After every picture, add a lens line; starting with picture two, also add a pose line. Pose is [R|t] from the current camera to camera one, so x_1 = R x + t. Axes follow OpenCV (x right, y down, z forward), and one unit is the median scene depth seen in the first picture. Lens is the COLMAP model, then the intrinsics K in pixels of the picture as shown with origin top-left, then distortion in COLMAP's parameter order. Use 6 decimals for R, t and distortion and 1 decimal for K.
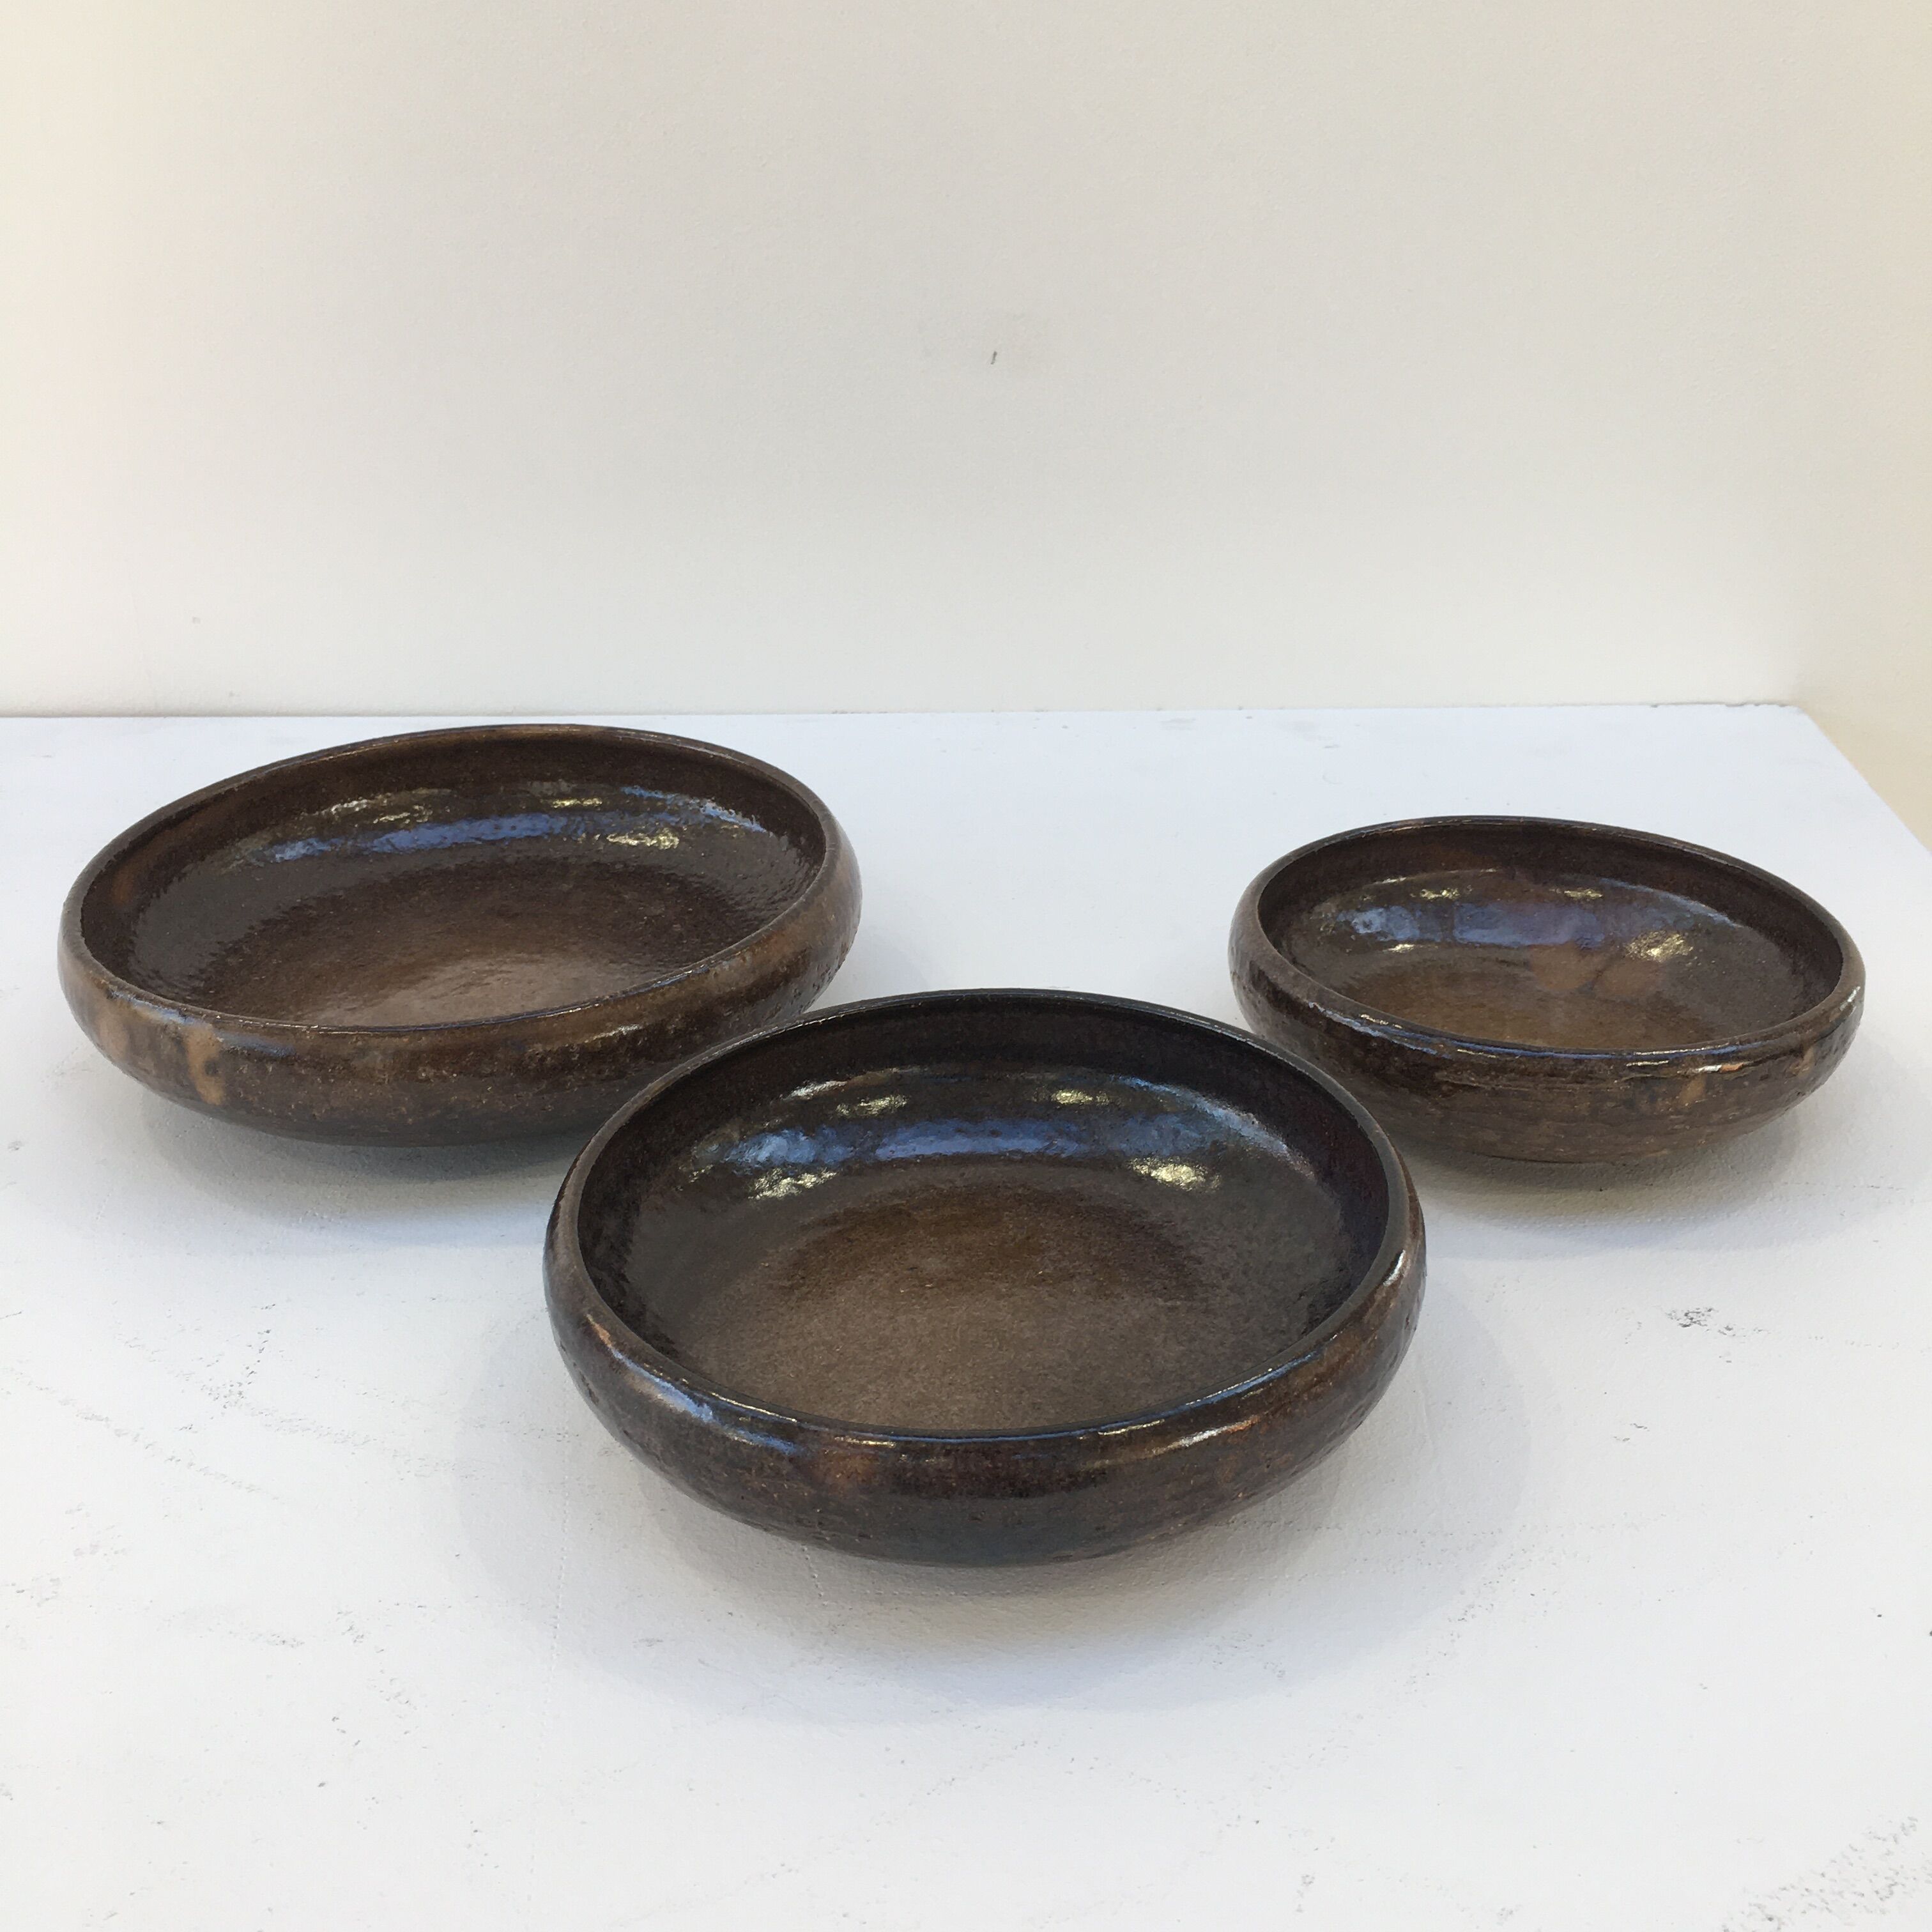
lens RADIAL K [[2271.4, 0, 964.1], [0, 2271.4, 961.4], [0, 0, 1]] dist [0.038269, 0.000000]
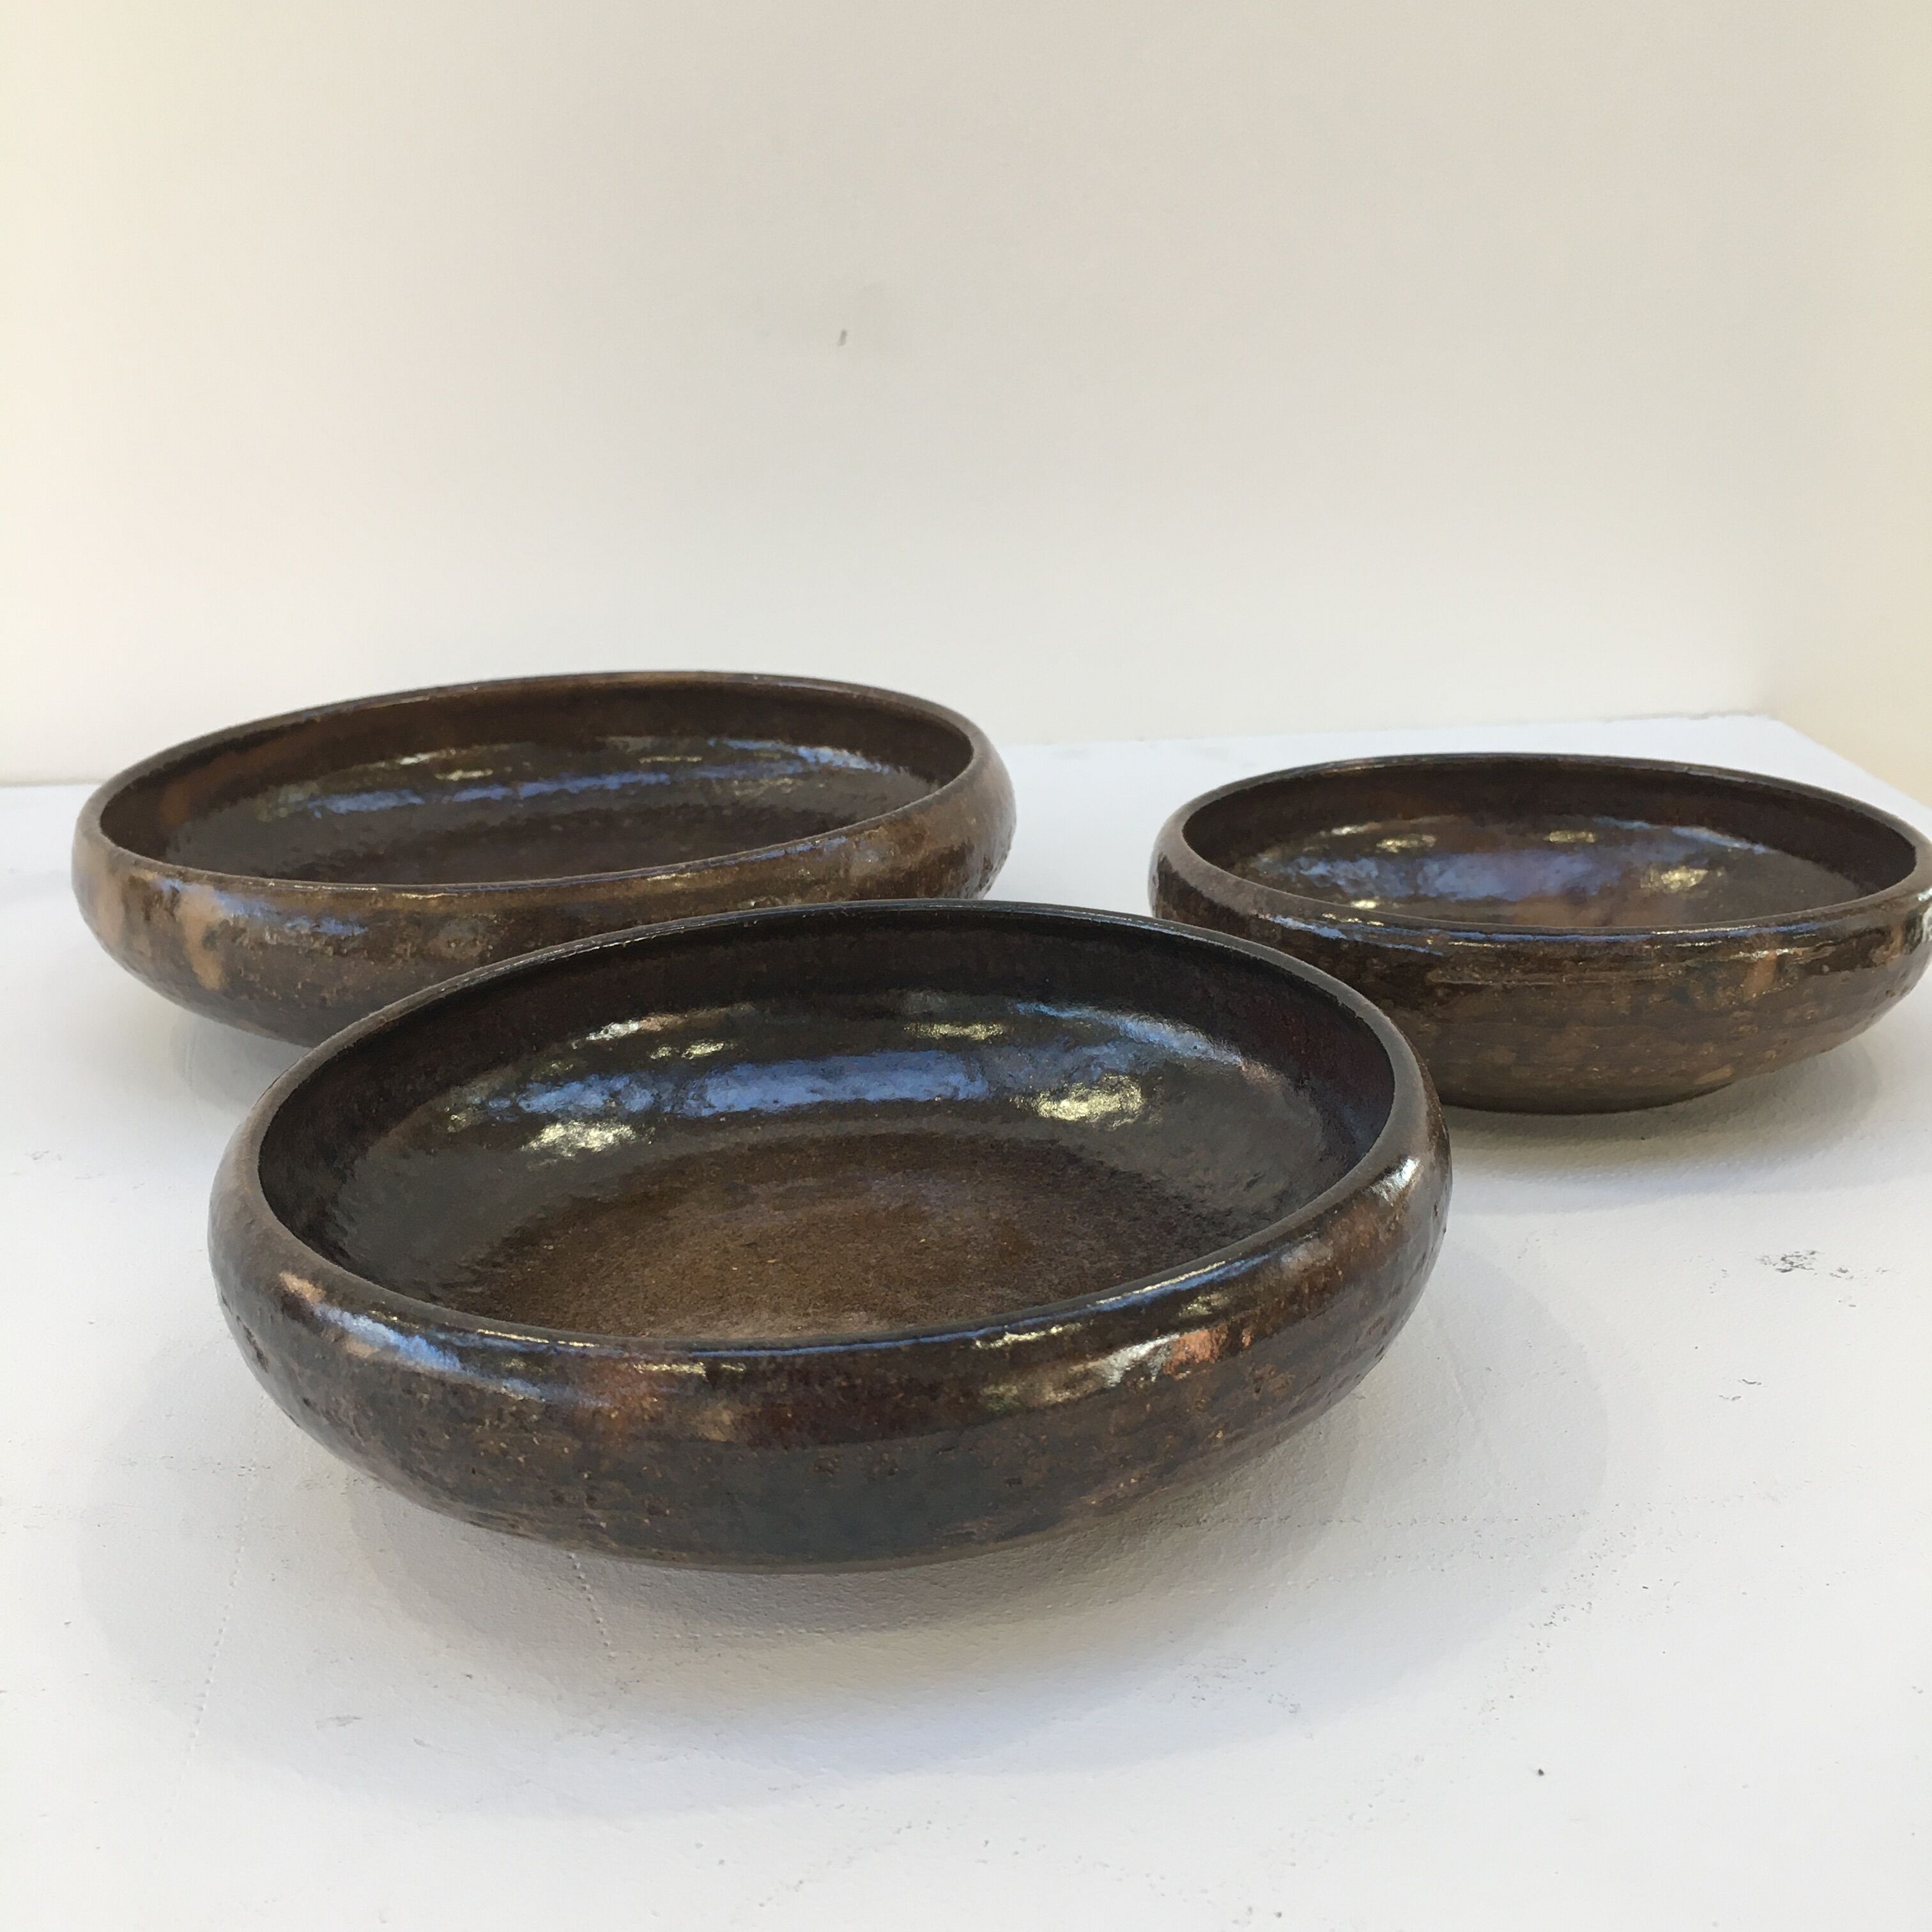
lens RADIAL K [[2271.4, 0, 973.1], [0, 2271.4, 967.5], [0, 0, 1]] dist [0.038269, 0.000000]
pose [[0.998039, -0.034484, 0.052246, 0.014328], [0.041064, 0.990581, -0.130626, 0.145711], [-0.047249, 0.132515, 0.990054, 0.253637]]
